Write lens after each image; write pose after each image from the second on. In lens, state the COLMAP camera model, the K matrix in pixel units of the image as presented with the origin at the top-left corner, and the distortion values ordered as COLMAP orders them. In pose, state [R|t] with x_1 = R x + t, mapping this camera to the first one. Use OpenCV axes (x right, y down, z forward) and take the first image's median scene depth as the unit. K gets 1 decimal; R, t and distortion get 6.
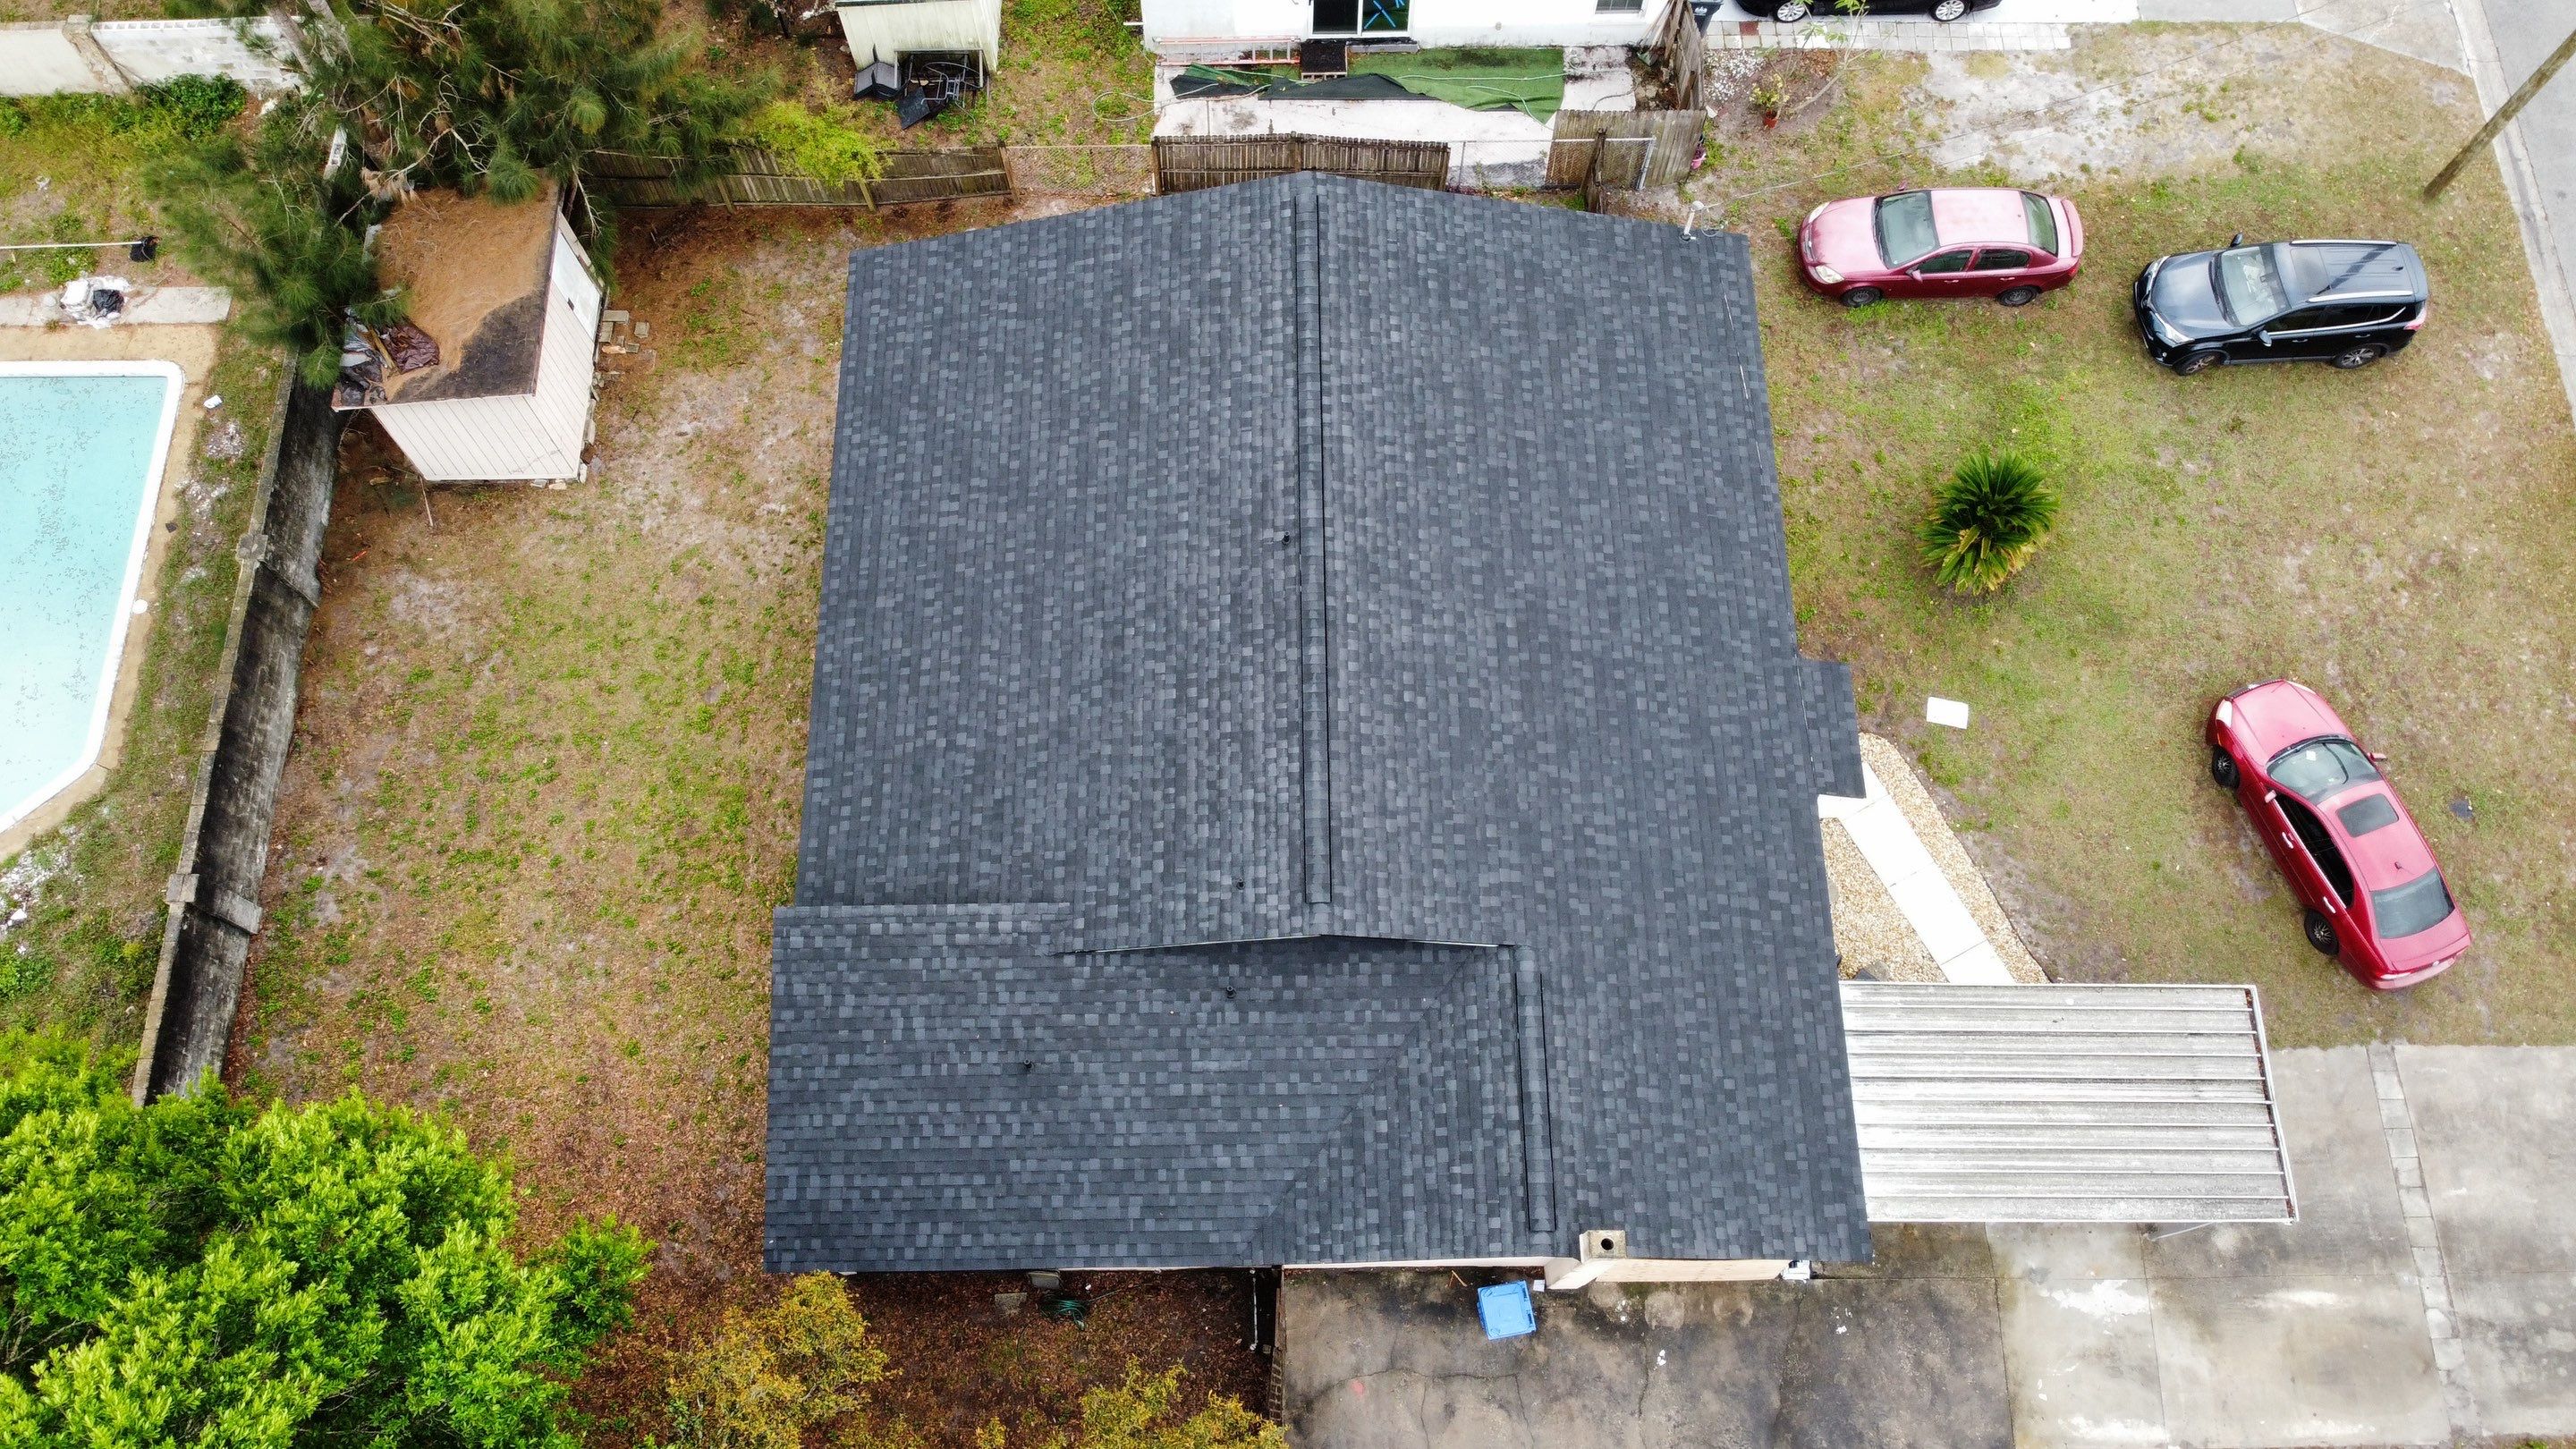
lens RADIAL K [[2012.3, 0, 1256.8], [0, 2012.3, 671.2], [0, 0, 1]] dist [0.003816, -0.019037]
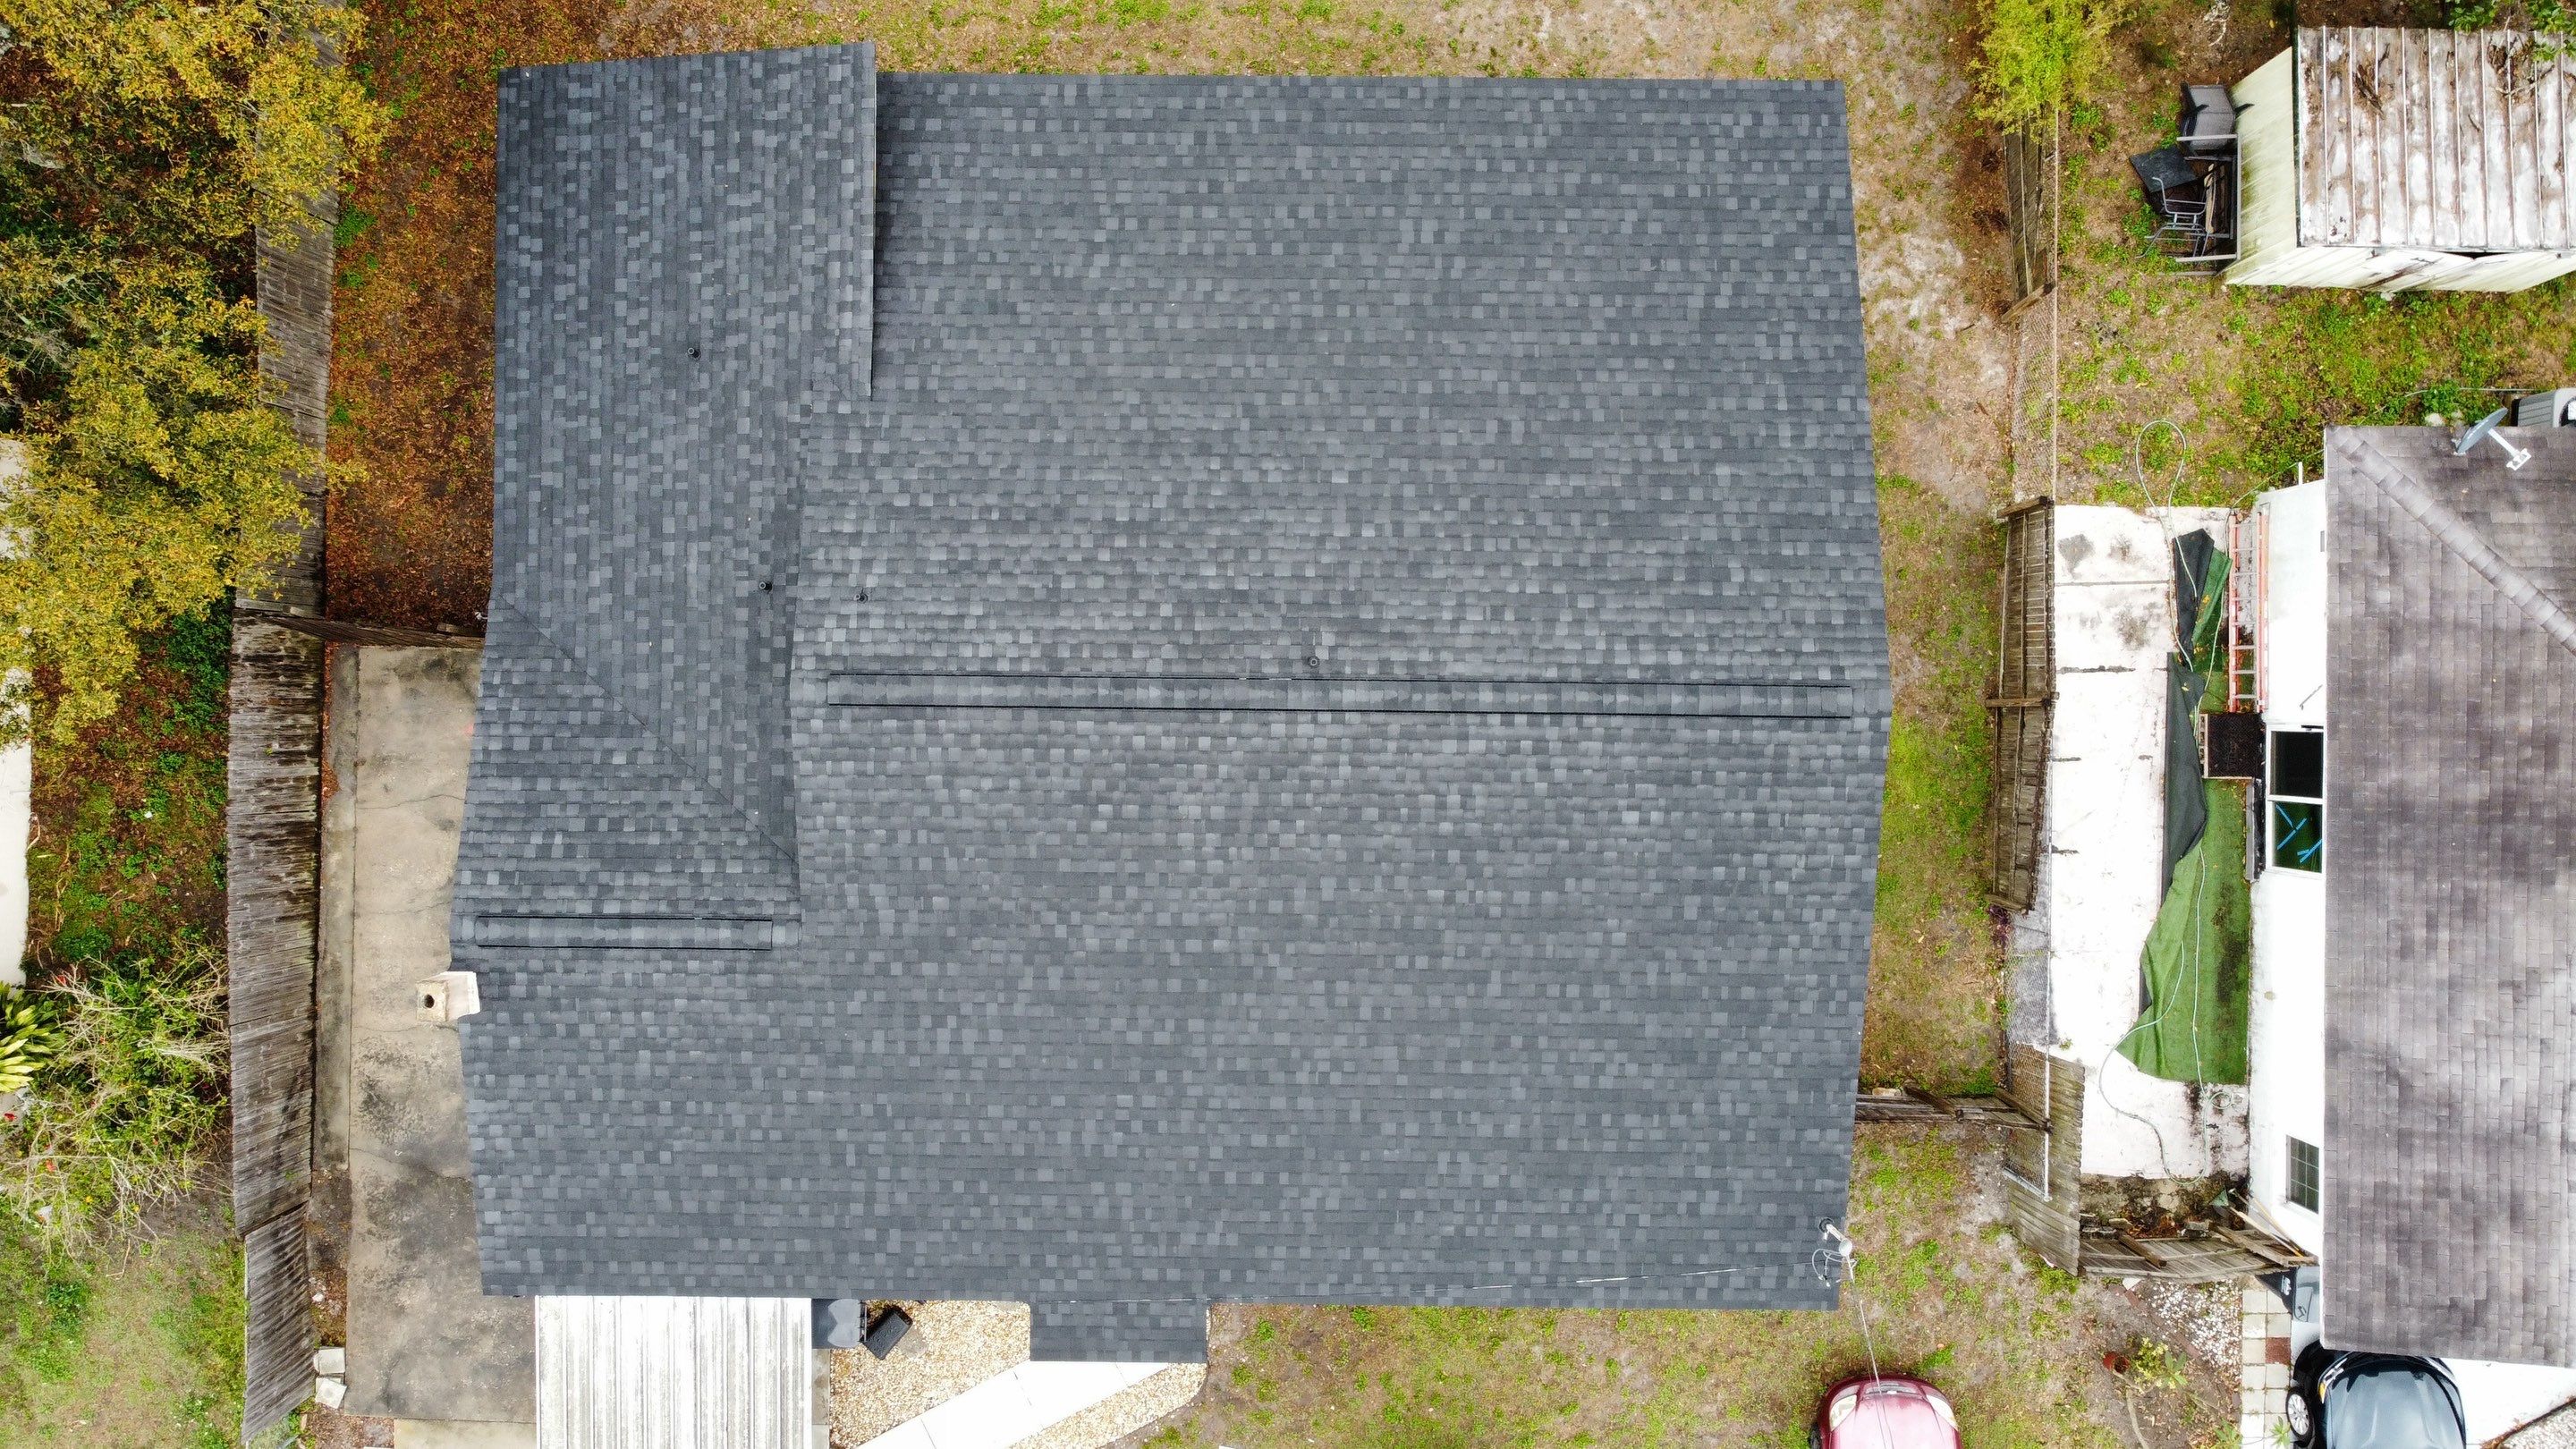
lens RADIAL K [[2013.4, 0, 1261.2], [0, 2013.4, 704.8], [0, 0, 1]] dist [0.009473, -0.024725]
pose [[-0.017682, 0.999815, 0.007540, 0.023707], [-0.919761, -0.019222, 0.392007, -0.327414], [0.392080, -0.000004, 0.919931, 0.261919]]
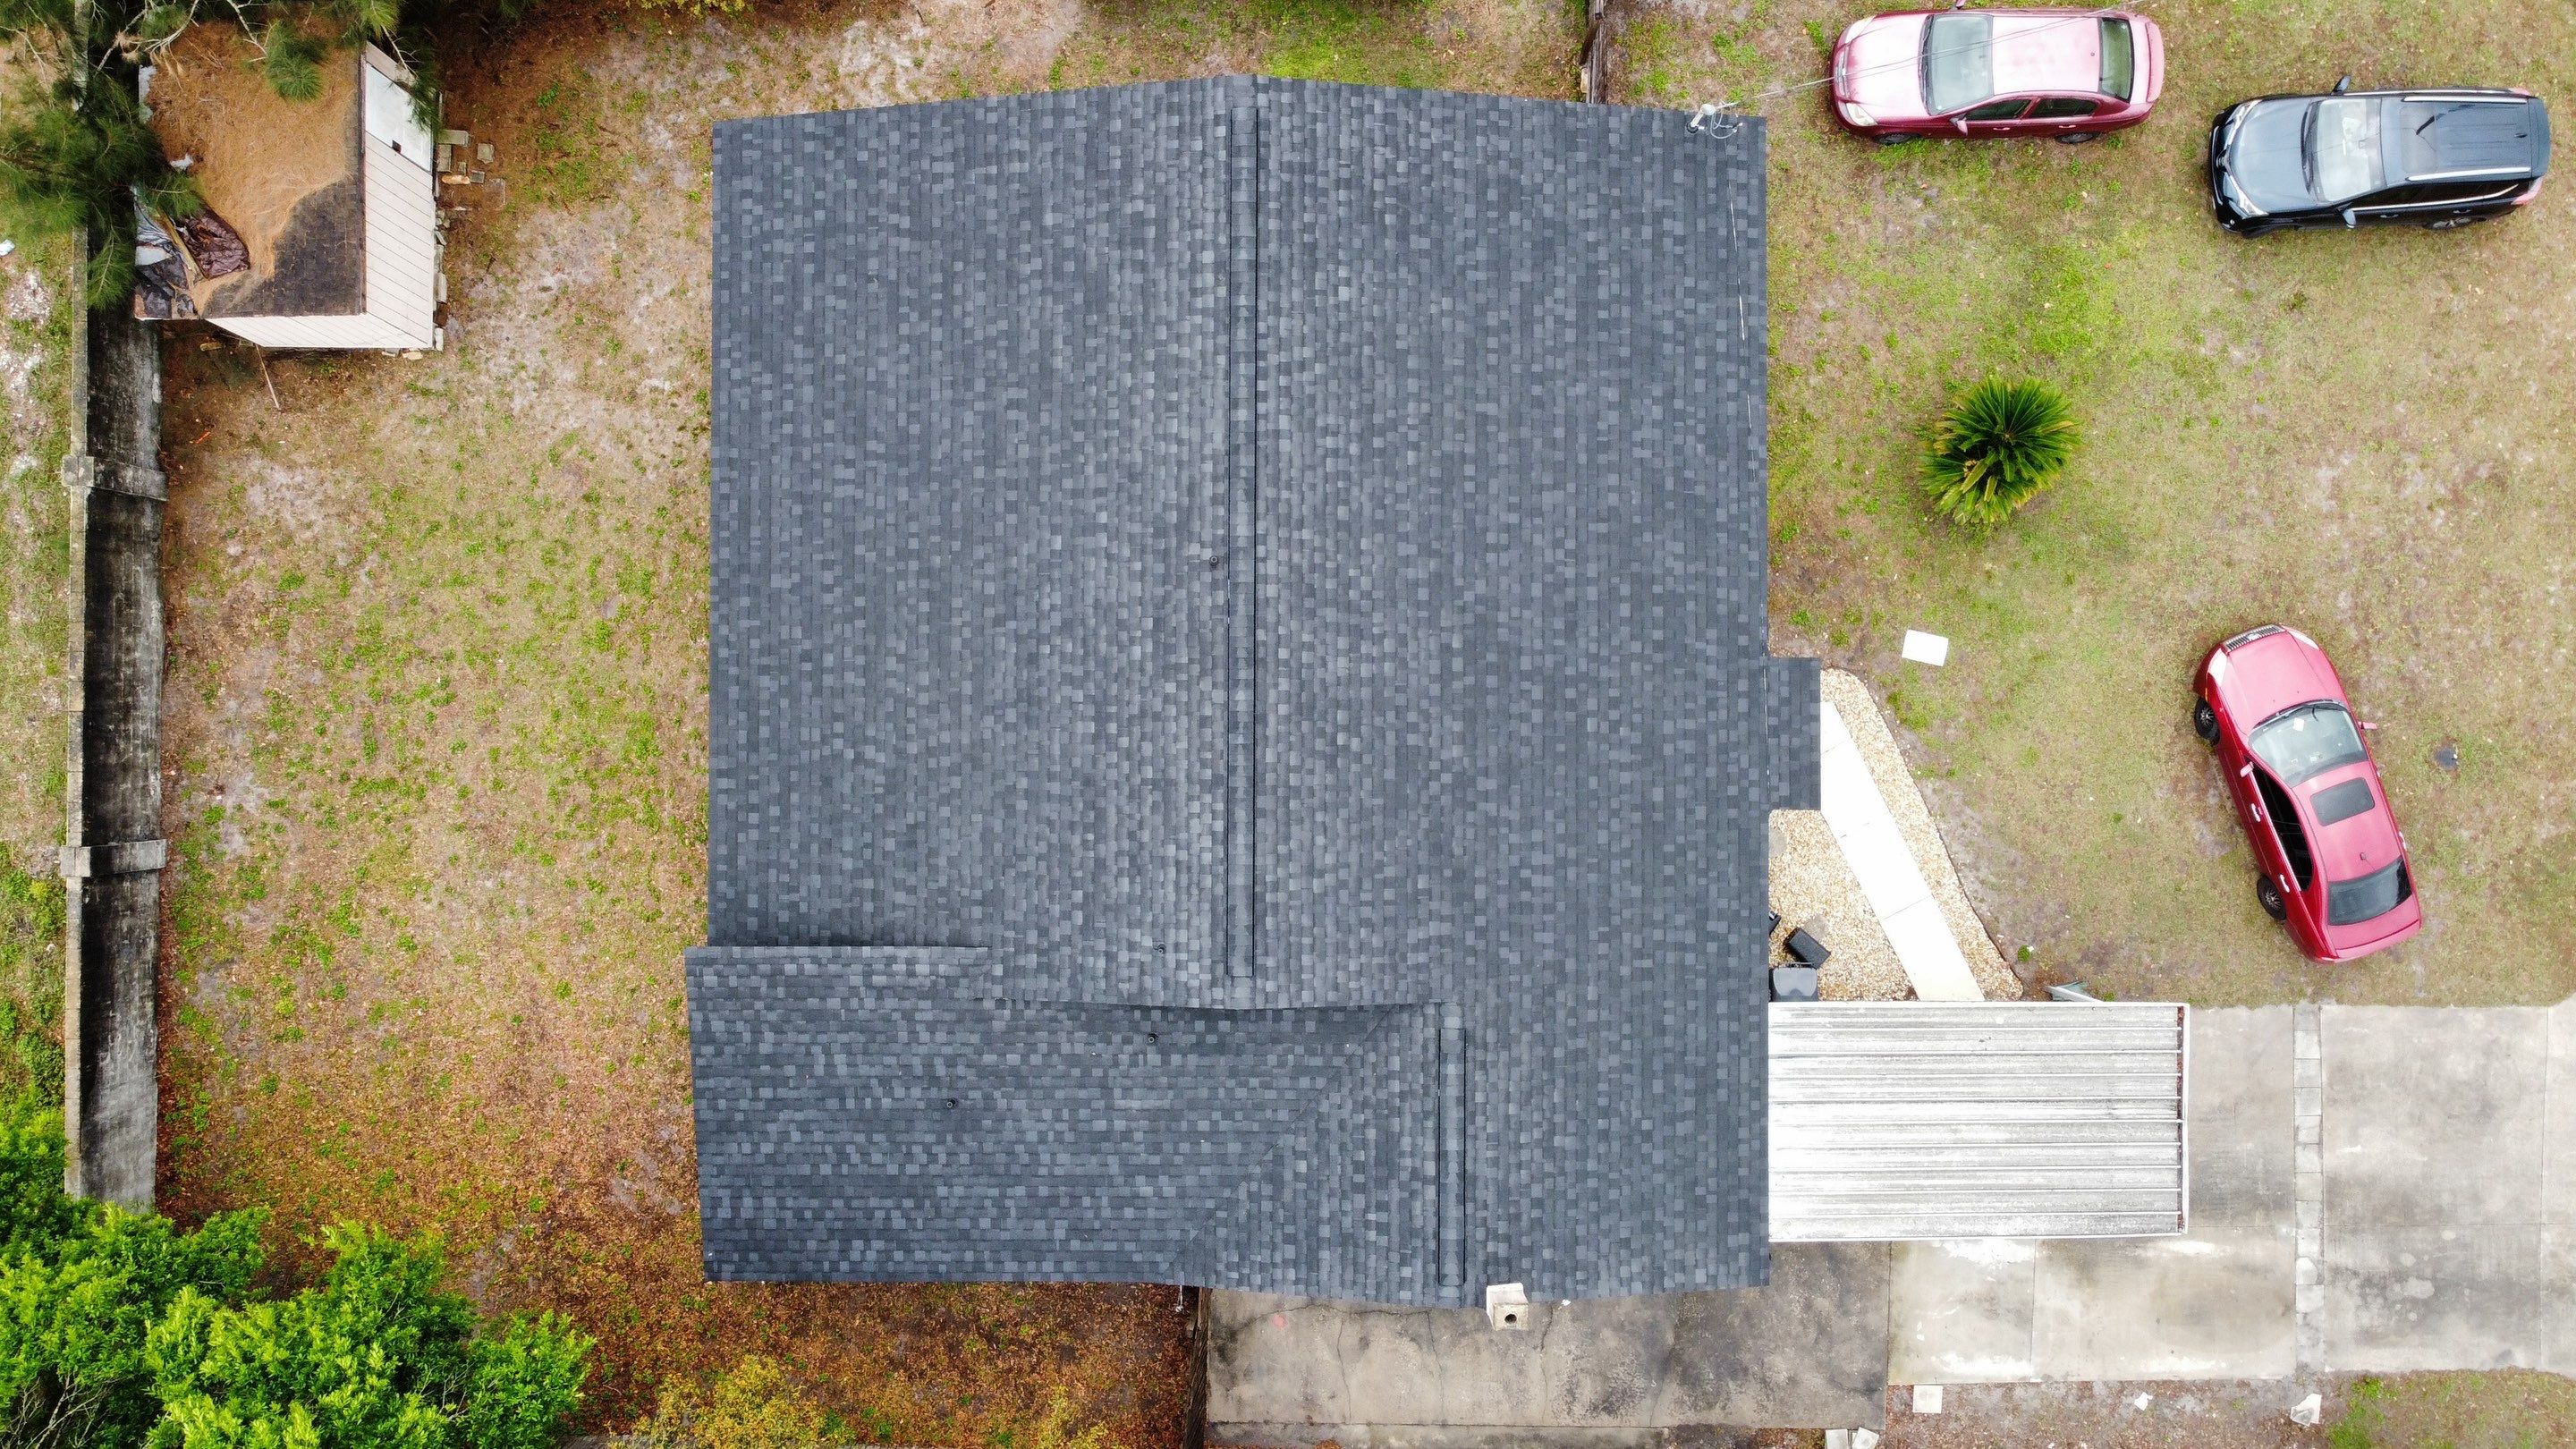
lens RADIAL K [[2013.4, 0, 1261.2], [0, 2013.4, 704.8], [0, 0, 1]] dist [0.009473, -0.024725]
pose [[0.999937, 0.009654, 0.005801, 0.029293], [-0.011123, 0.927378, 0.373962, -0.322544], [-0.001770, -0.374002, 0.927426, 0.124408]]
